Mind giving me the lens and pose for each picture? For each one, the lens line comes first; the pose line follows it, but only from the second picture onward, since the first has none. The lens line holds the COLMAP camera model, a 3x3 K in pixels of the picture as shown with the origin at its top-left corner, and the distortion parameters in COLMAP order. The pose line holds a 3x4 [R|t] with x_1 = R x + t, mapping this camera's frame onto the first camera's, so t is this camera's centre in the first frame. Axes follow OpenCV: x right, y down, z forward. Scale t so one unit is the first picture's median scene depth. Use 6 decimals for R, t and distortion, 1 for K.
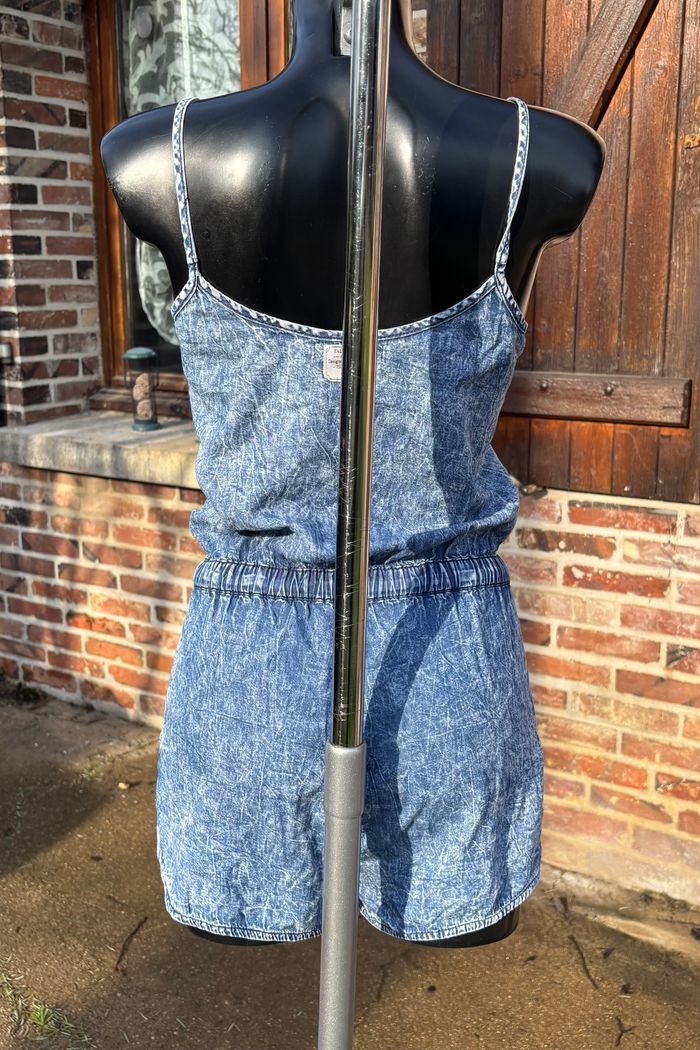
lens RADIAL K [[1149.9, 0, 360.4], [0, 1149.9, 503.9], [0, 0, 1]] dist [0.012741, 0.000000]
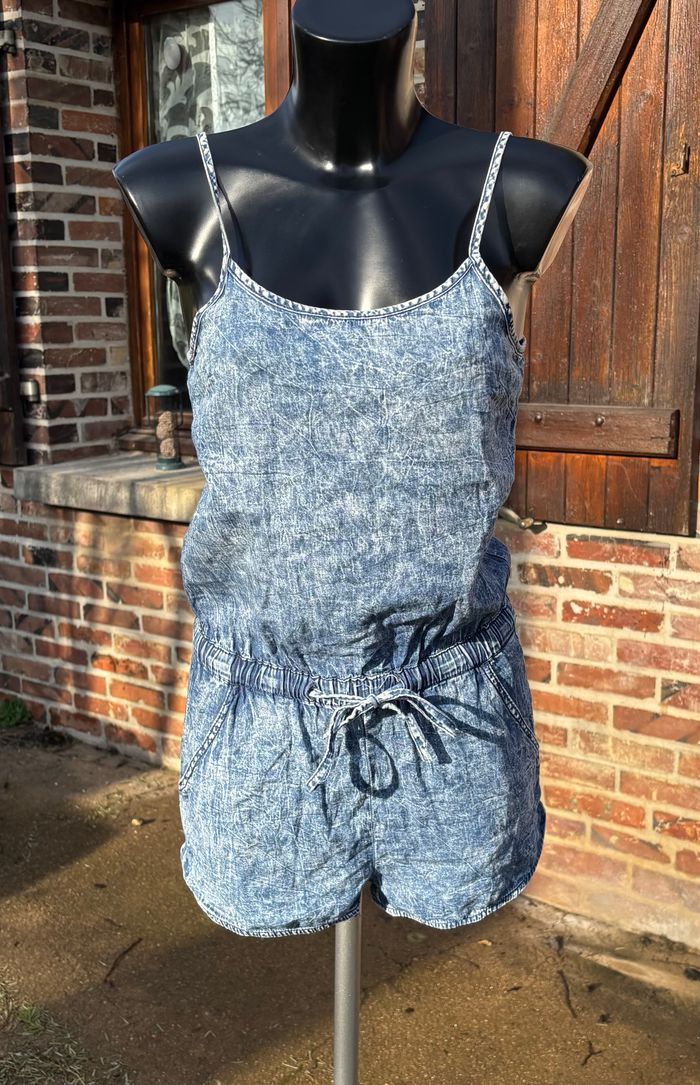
lens RADIAL K [[1308.2, 0, 396.0], [0, 1308.2, 594.1], [0, 0, 1]] dist [0.018369, 0.000000]
pose [[0.997052, 0.011658, -0.075841, 0.127429], [-0.011103, 0.999908, 0.007734, 0.043751], [0.075924, -0.006870, 0.997090, -0.142563]]
